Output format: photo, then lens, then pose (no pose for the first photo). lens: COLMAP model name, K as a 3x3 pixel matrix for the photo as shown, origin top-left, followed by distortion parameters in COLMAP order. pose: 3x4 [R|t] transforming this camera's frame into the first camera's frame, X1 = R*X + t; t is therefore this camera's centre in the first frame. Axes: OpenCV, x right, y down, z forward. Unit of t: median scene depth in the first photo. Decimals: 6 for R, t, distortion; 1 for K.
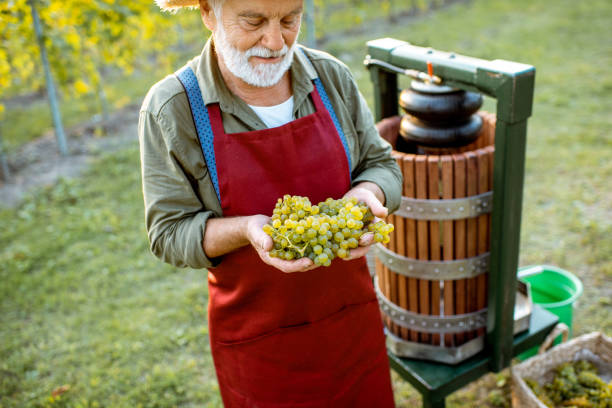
lens RADIAL K [[615.6, 0, 308.5], [0, 615.6, 200.3], [0, 0, 1]] dist [-0.077207, 0.000000]
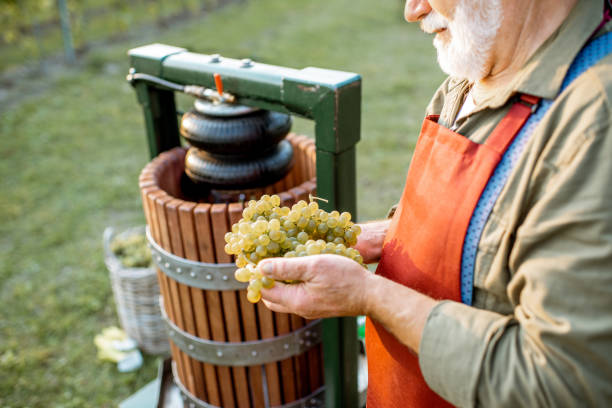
lens RADIAL K [[657.2, 0, 300.8], [0, 657.2, 197.0], [0, 0, 1]] dist [-0.071012, 0.000000]
pose [[0.944849, -0.096388, 0.313001, 0.030368], [0.105452, 0.994351, -0.012117, -0.053433], [-0.310065, 0.044455, 0.949675, 0.207213]]
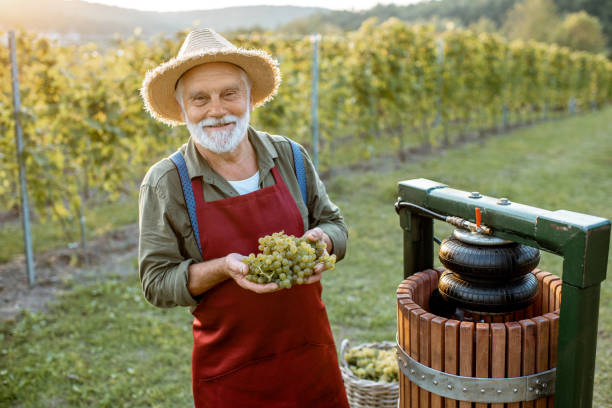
lens RADIAL K [[667.9, 0, 310.2], [0, 667.9, 203.0], [0, 0, 1]] dist [-0.074360, 0.000000]
pose [[0.998676, 0.051007, 0.006712, -0.031923], [-0.048469, 0.976568, -0.209681, -0.027202], [-0.017250, 0.209078, 0.977747, 0.098898]]
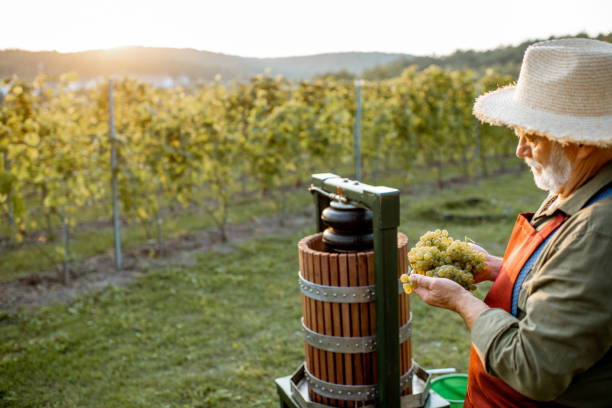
lens RADIAL K [[615.6, 0, 312.3], [0, 615.6, 204.4], [0, 0, 1]] dist [-0.077207, 0.000000]
pose [[0.989061, 0.073866, -0.127682, 0.276617], [-0.103526, 0.964199, -0.244136, 0.140210], [0.105078, 0.254684, 0.961299, -0.300175]]
